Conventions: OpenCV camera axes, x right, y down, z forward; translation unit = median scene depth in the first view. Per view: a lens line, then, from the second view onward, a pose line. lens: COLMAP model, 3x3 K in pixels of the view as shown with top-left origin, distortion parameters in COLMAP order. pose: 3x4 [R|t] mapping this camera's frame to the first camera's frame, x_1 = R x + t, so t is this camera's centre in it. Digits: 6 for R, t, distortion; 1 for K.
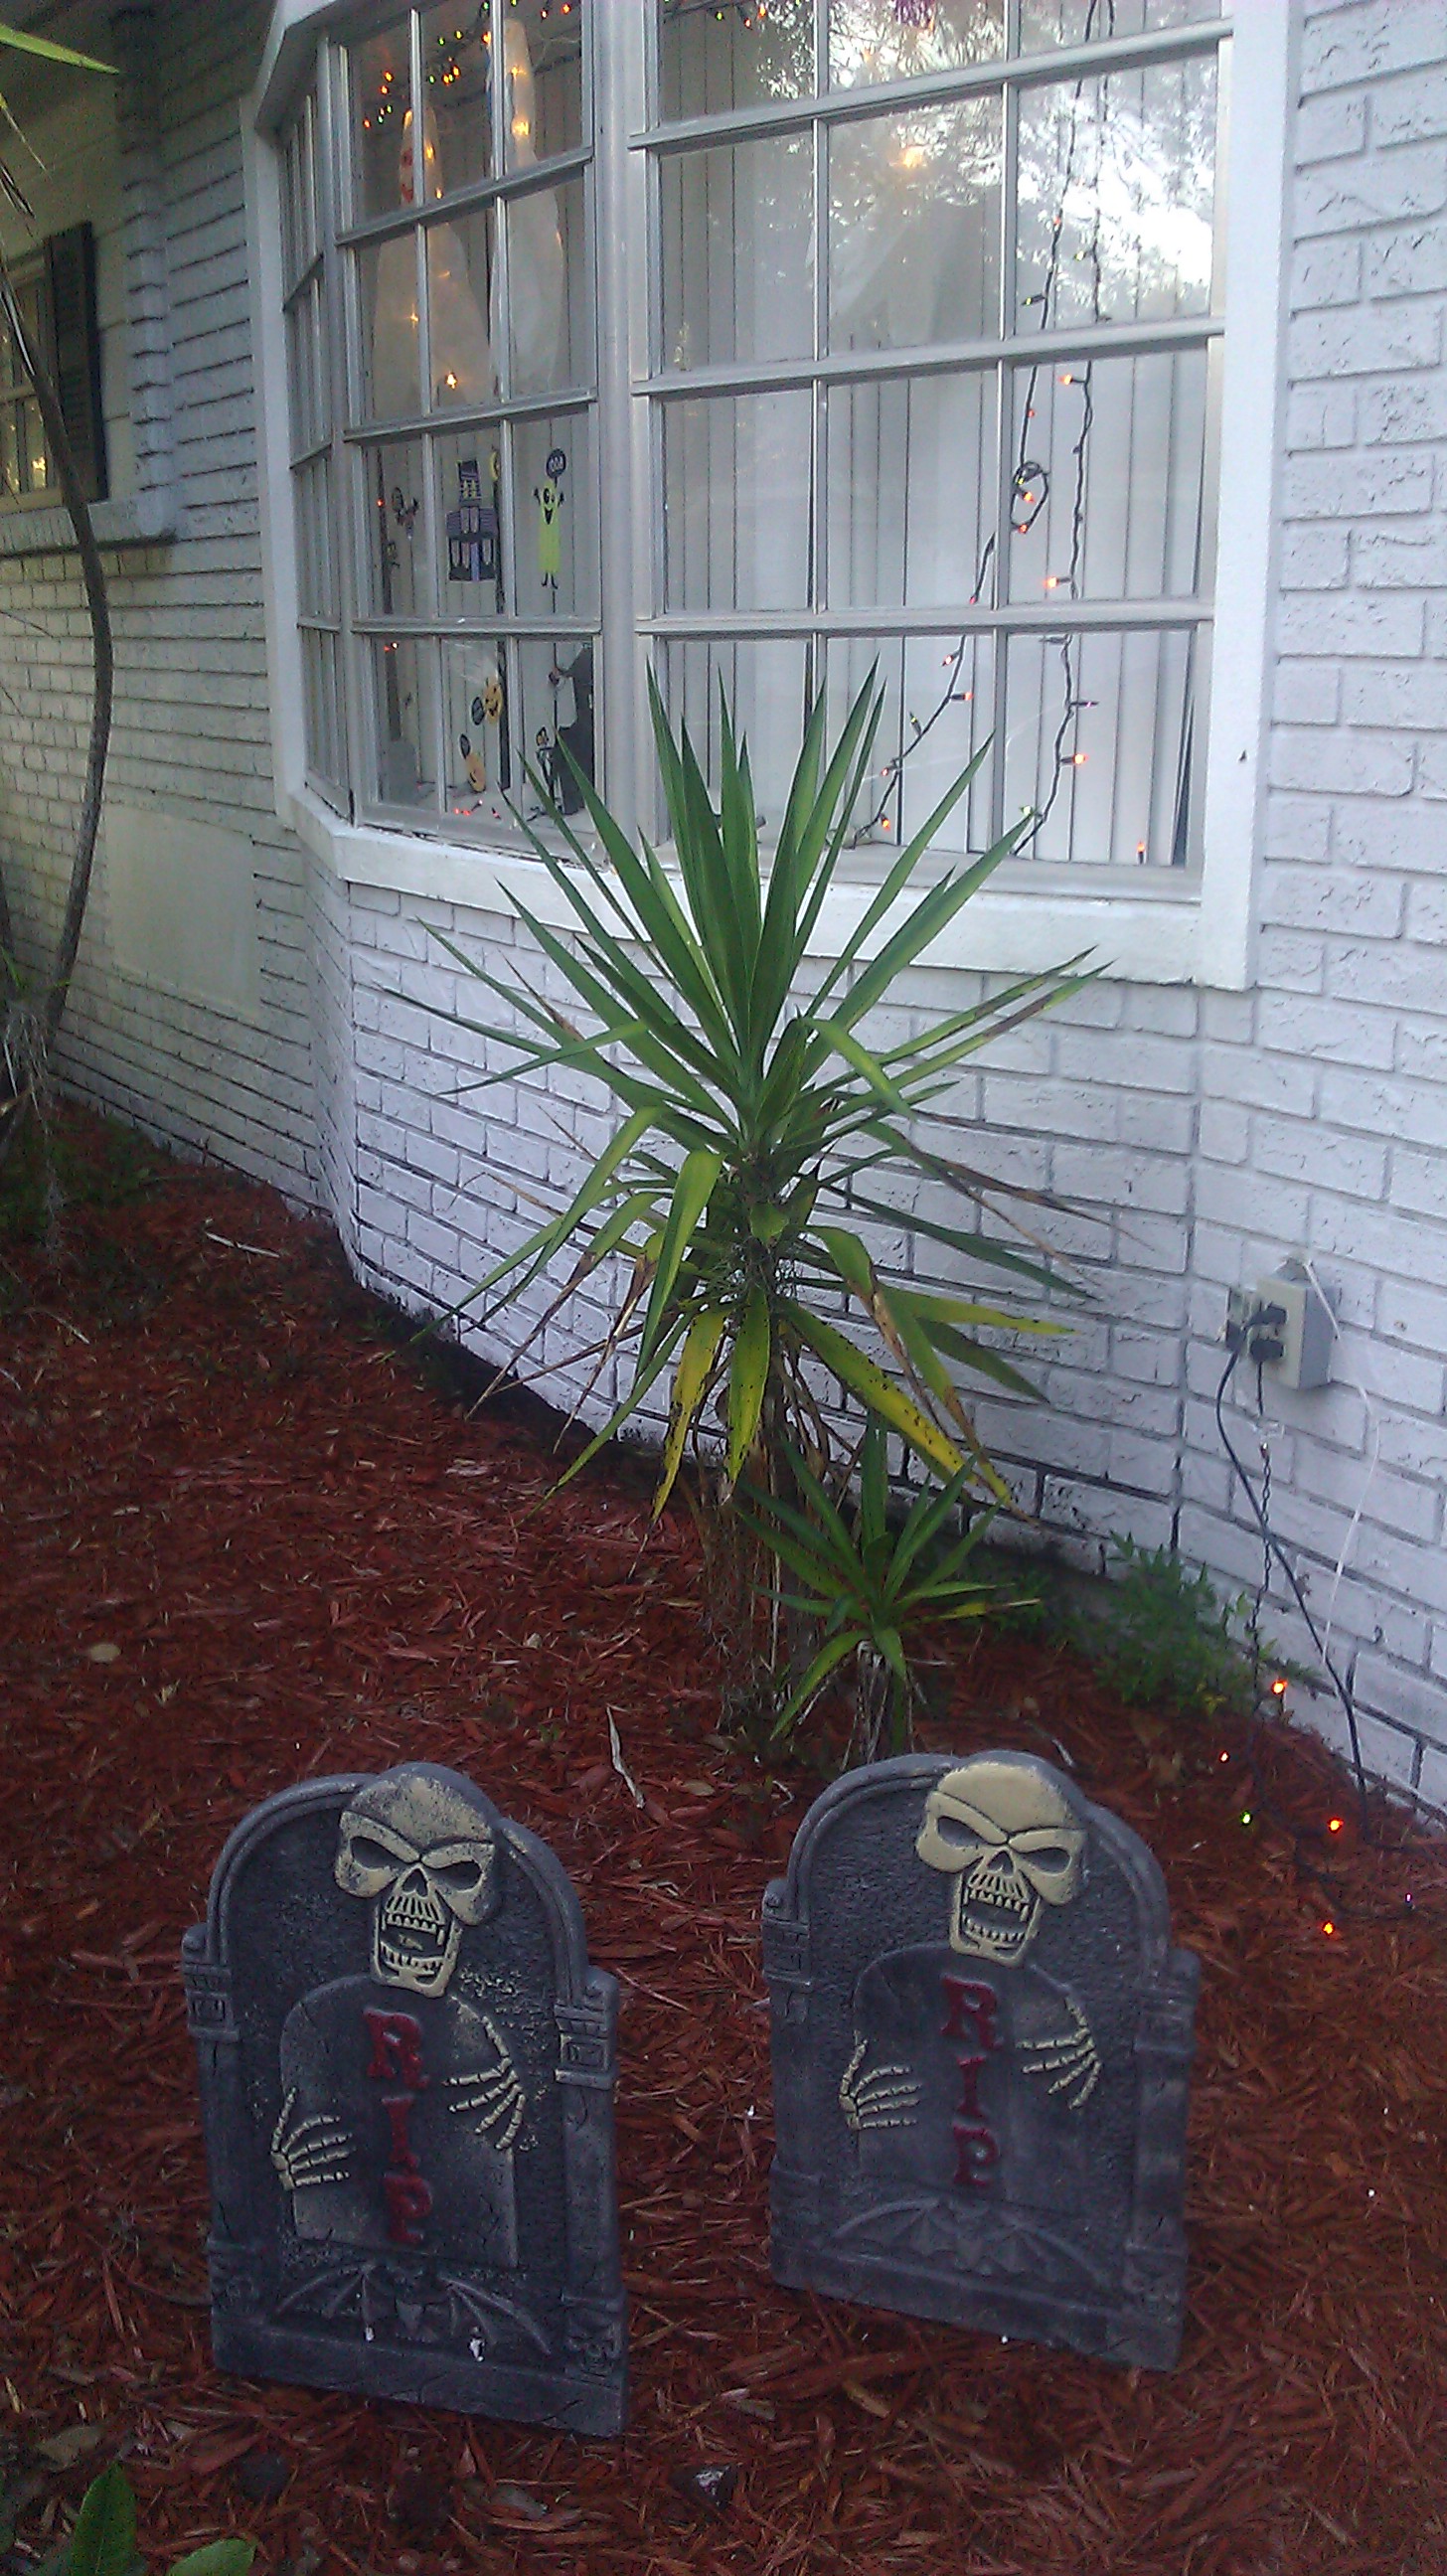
lens RADIAL K [[2583.6, 0, 708.0], [0, 2583.6, 1364.3], [0, 0, 1]] dist [0.124171, -0.363276]
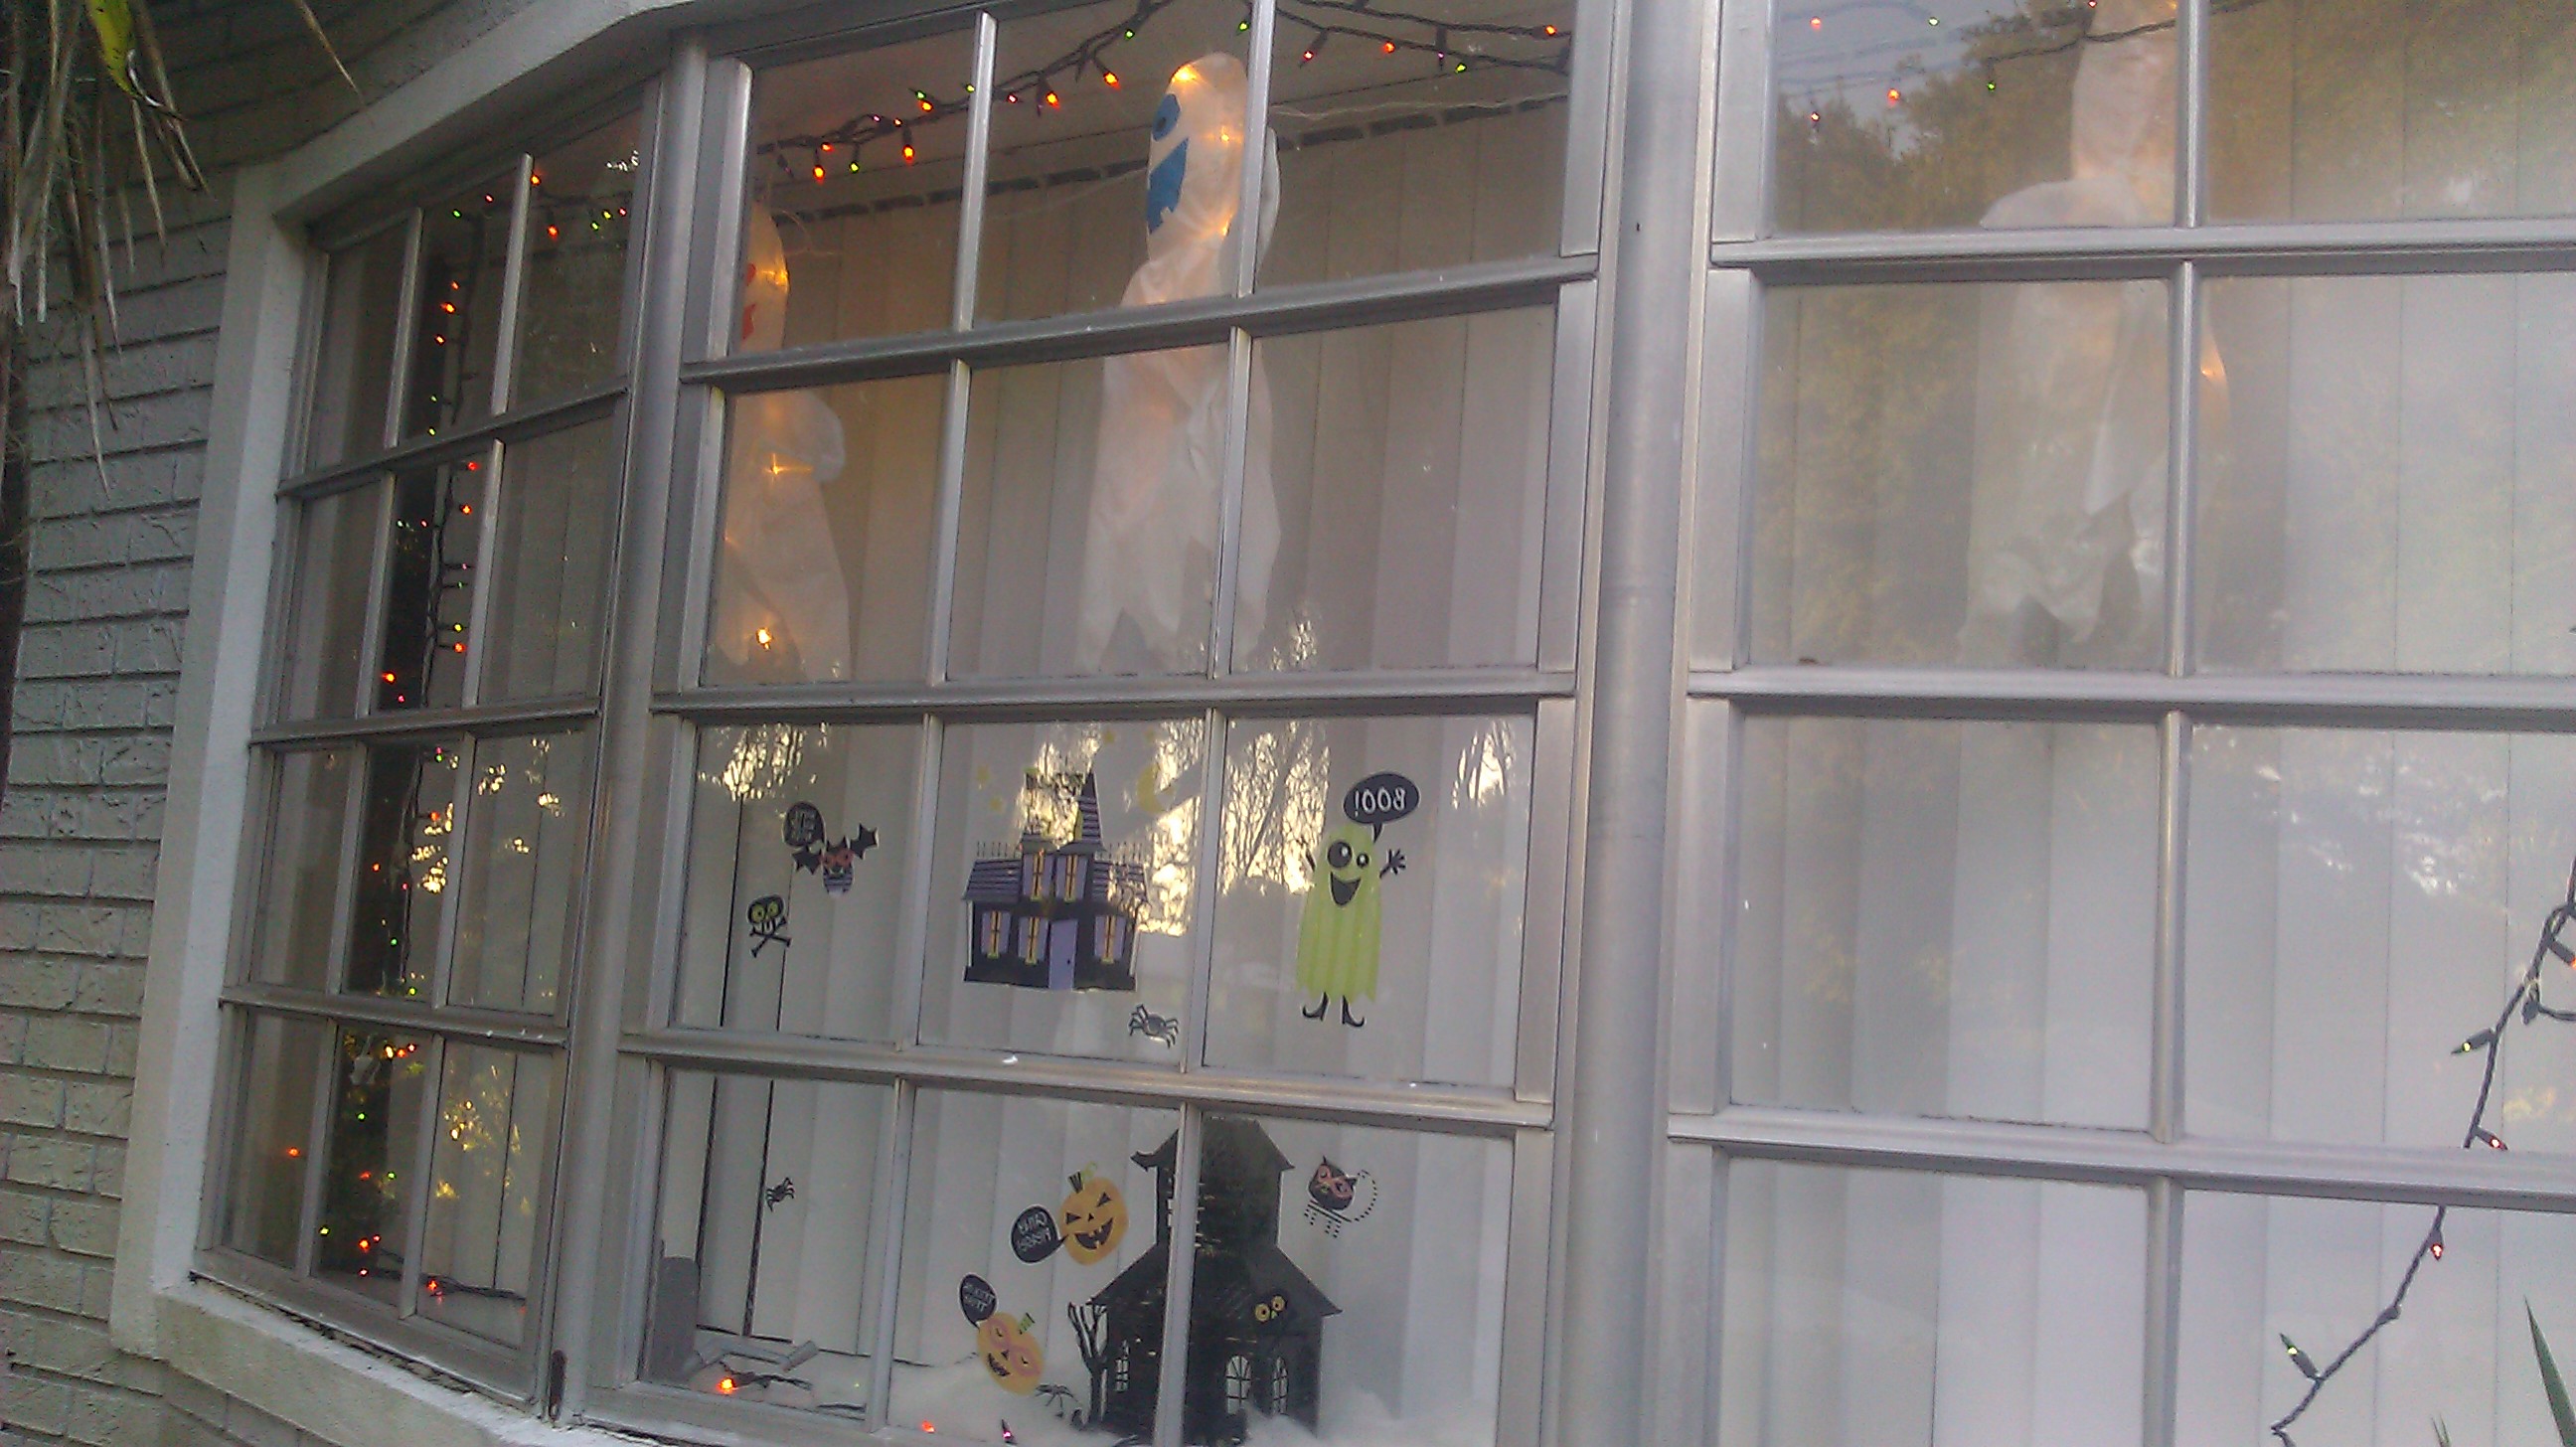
lens RADIAL K [[2583.6, 0, 1288.2], [0, 2583.6, 785.0], [0, 0, 1]] dist [0.124171, -0.363276]
pose [[0.882497, 0.113758, 0.456352, -0.276089], [0.055518, 0.938327, -0.341262, -0.153820], [-0.467029, 0.326499, 0.821756, 0.519632]]
